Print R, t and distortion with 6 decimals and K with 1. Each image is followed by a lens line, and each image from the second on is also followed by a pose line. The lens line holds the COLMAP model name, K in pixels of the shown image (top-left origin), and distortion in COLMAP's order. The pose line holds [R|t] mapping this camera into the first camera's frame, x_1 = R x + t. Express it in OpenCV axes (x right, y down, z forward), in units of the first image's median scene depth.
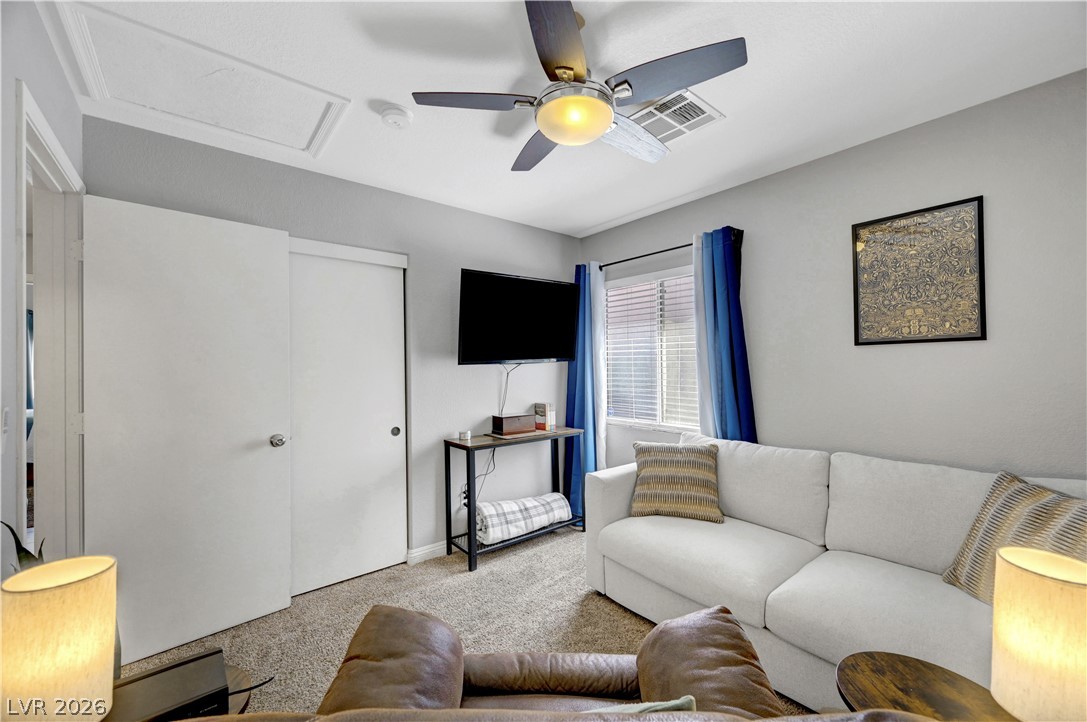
lens RADIAL K [[430.0, 0, 550.1], [0, 430.0, 363.2], [0, 0, 1]] dist [-0.001151, 0.000495]
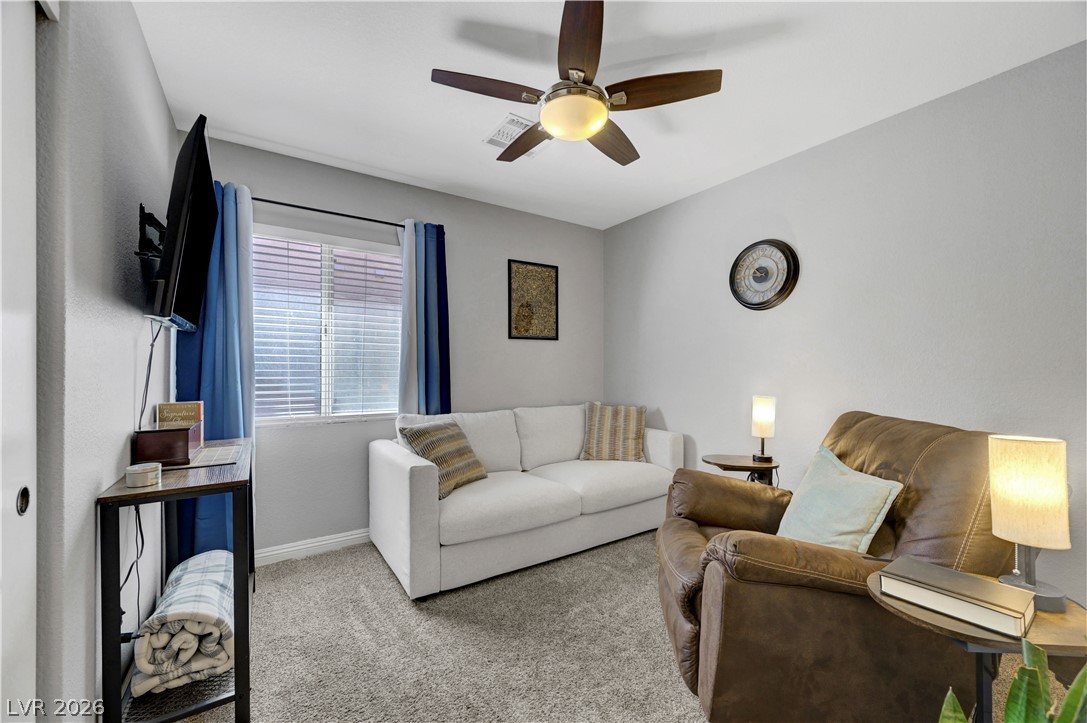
lens RADIAL K [[430.0, 0, 549.4], [0, 430.0, 364.6], [0, 0, 1]] dist [-0.001151, 0.000495]
pose [[0.099643, 0.016249, 0.994891, -0.808569], [-0.006911, 0.999854, -0.015638, 0.075502], [-0.994999, -0.005318, 0.099740, 0.723223]]
